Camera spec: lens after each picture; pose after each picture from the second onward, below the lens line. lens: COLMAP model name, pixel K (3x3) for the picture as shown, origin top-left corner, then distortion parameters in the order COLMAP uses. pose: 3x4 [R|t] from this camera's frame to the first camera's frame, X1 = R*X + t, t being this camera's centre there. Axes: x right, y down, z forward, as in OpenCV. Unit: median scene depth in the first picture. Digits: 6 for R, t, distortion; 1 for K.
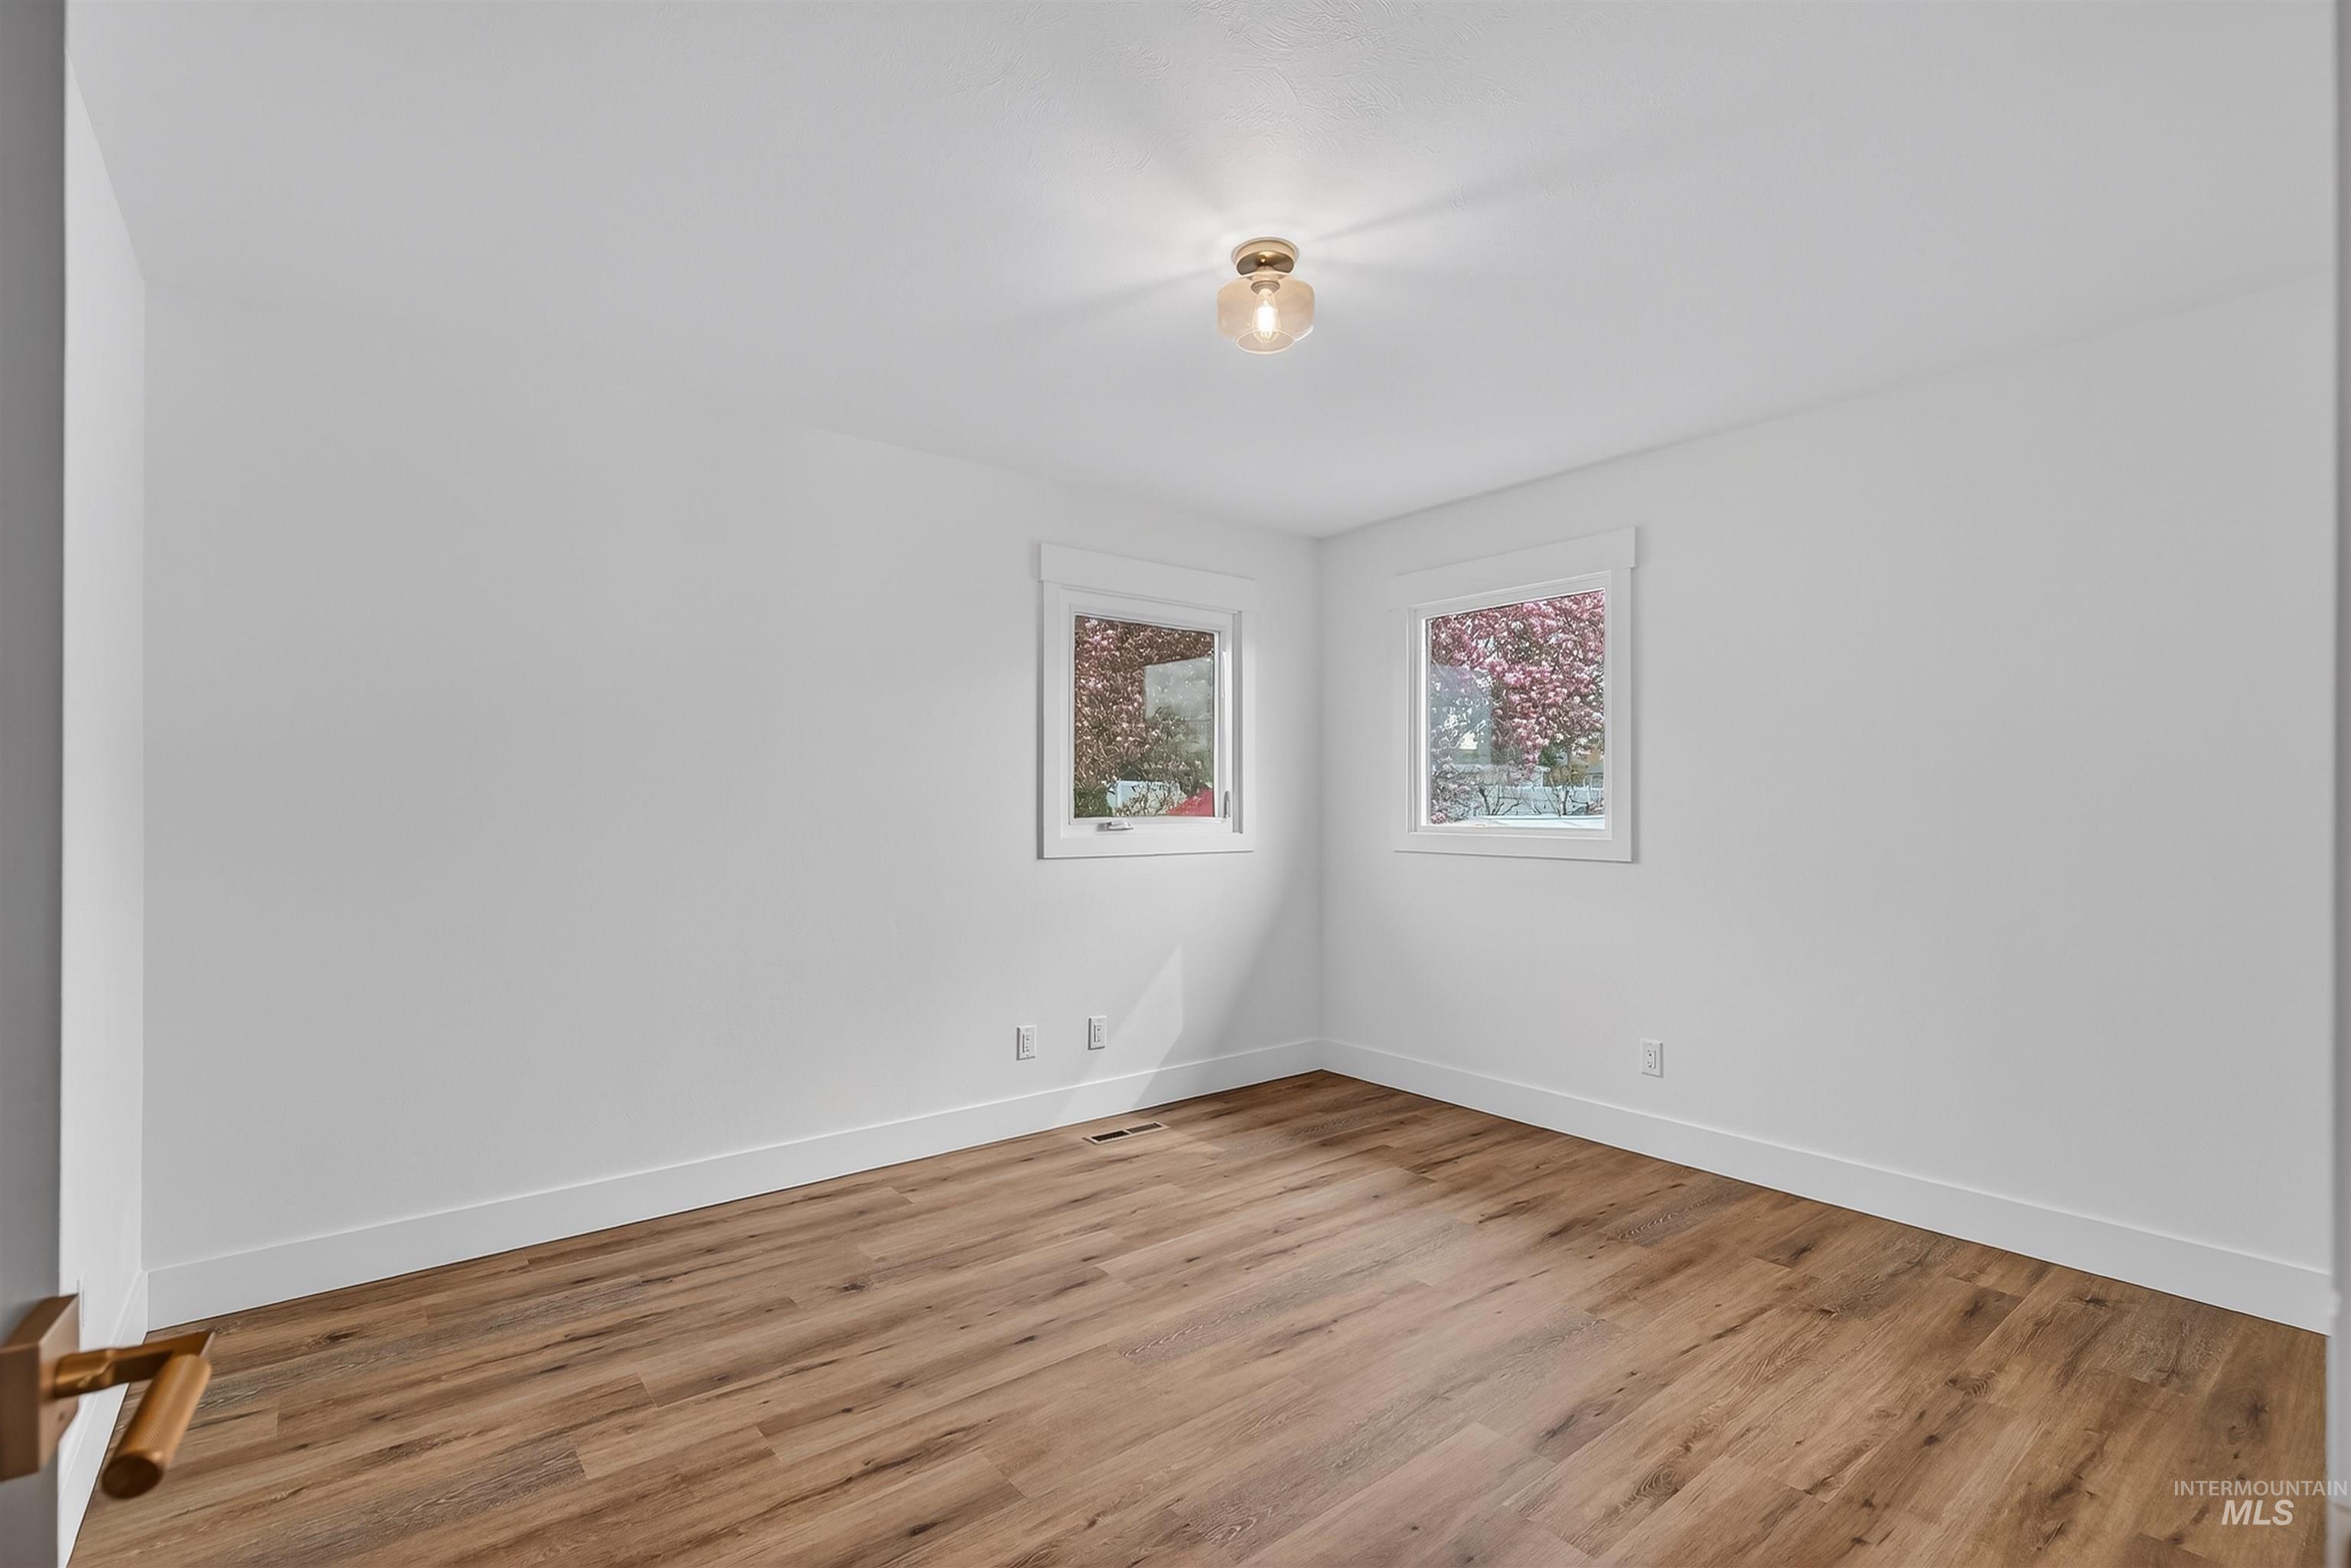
lens RADIAL K [[1070.8, 0, 1185.8], [0, 1070.8, 811.3], [0, 0, 1]] dist [-0.000220, -0.000998]
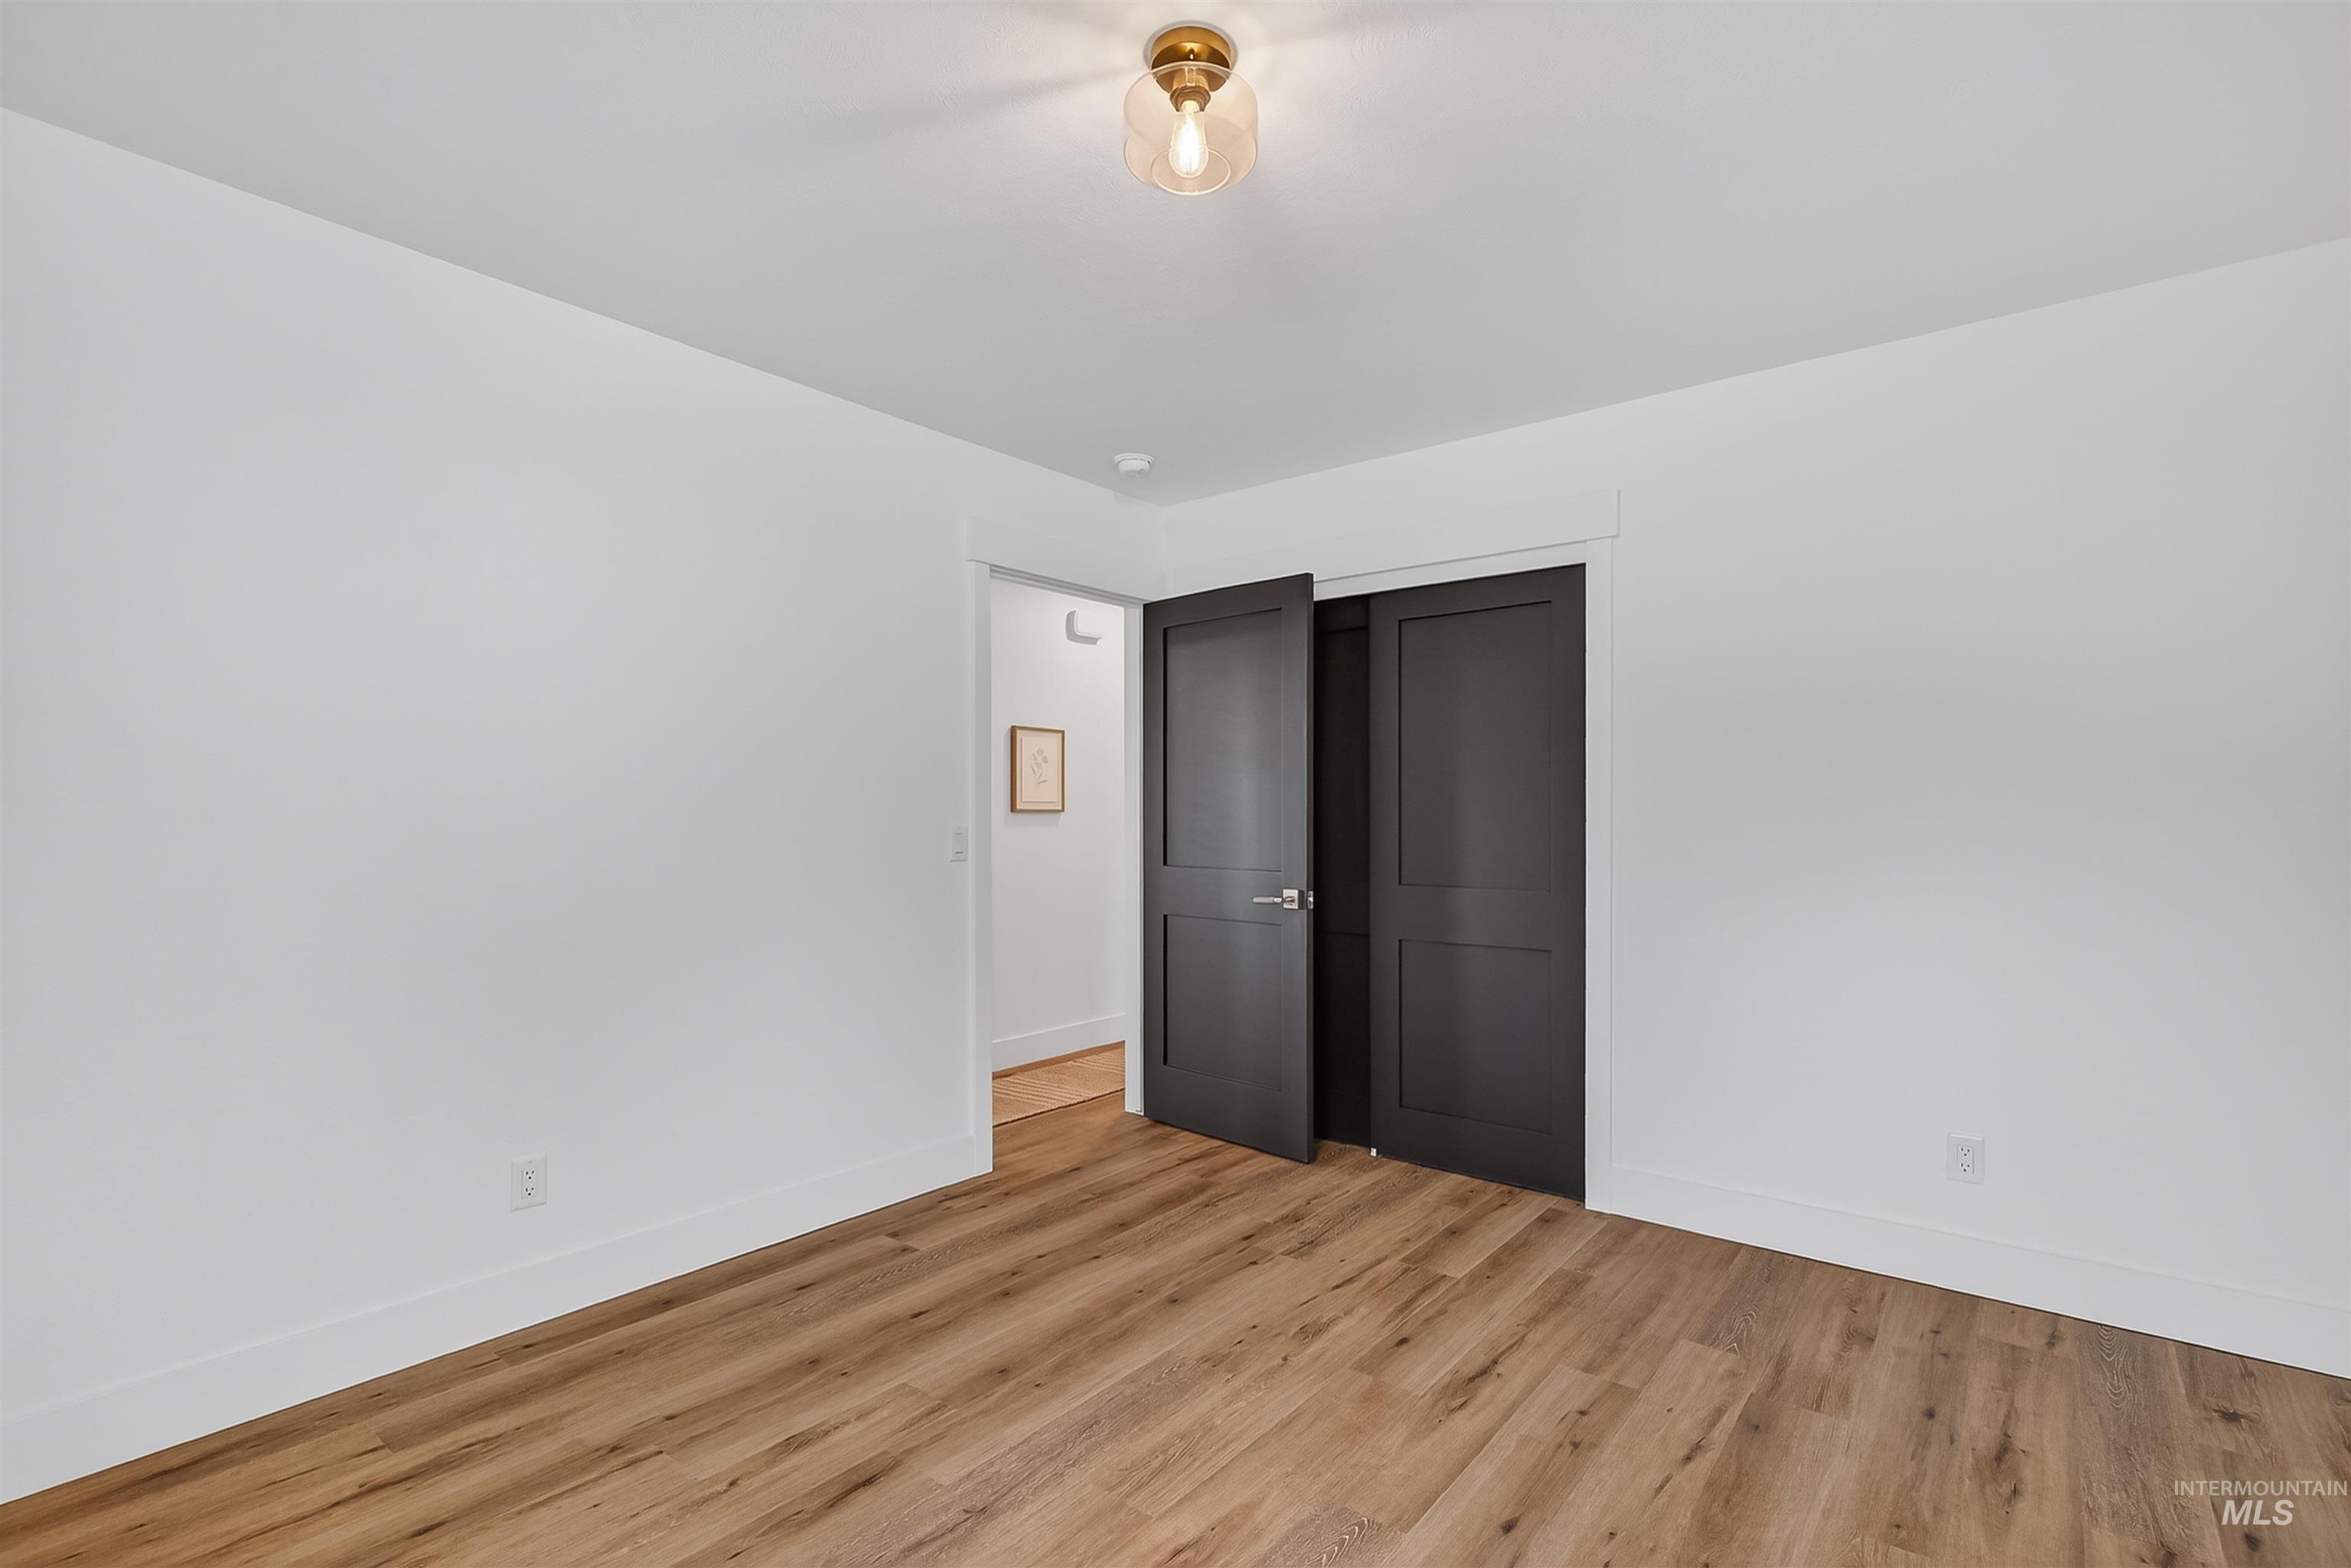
lens RADIAL K [[1070.8, 0, 1185.8], [0, 1070.8, 811.3], [0, 0, 1]] dist [-0.000220, -0.000998]
pose [[-0.978192, 0.000310, -0.207704, 0.260696], [0.000464, 1.000000, -0.000694, -0.003741], [0.207704, -0.000775, -0.978191, 1.940210]]
